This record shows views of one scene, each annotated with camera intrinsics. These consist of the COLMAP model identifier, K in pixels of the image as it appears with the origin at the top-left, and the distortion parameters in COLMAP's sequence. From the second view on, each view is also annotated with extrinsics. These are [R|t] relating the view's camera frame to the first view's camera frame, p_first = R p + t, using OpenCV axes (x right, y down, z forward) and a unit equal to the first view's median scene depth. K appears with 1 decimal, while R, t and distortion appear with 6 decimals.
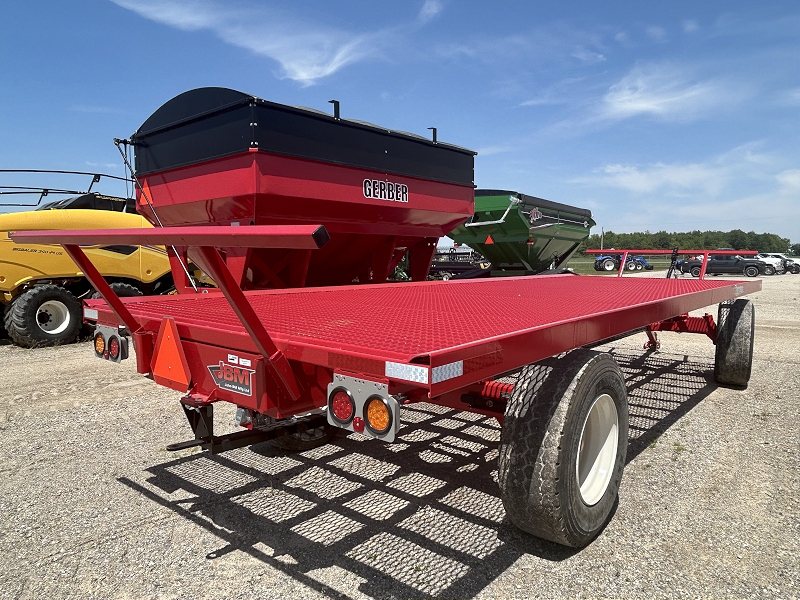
lens RADIAL K [[575.5, 0, 405.0], [0, 575.5, 304.8], [0, 0, 1]] dist [0.003446, -0.015888]
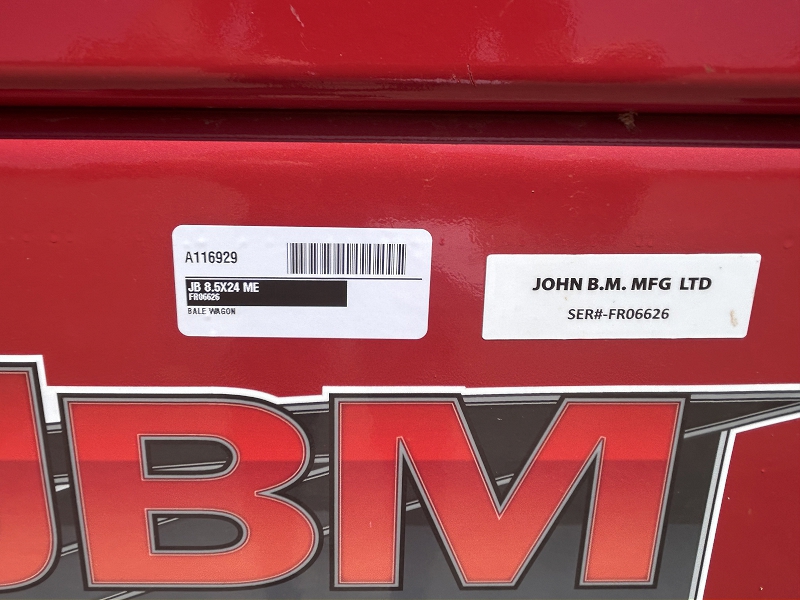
lens RADIAL K [[575.5, 0, 399.8], [0, 575.5, 300.0], [0, 0, 1]] dist [0.003446, -0.015888]
pose [[0.753007, -0.177566, 0.633601, -0.243934], [0.058236, 0.977107, 0.204622, 0.061773], [-0.655430, -0.117183, 0.746110, 0.697289]]
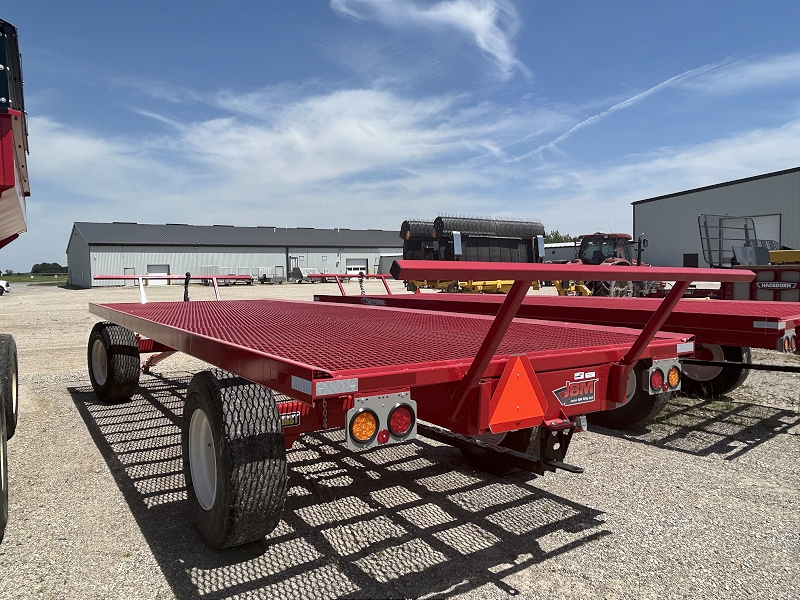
lens RADIAL K [[575.5, 0, 401.3], [0, 575.5, 302.7], [0, 0, 1]] dist [0.003446, -0.015888]
pose [[0.286004, -0.050793, 0.956881, -1.119143], [0.089337, 0.995658, 0.026149, -0.086580], [-0.954055, 0.078006, 0.289300, 0.733229]]
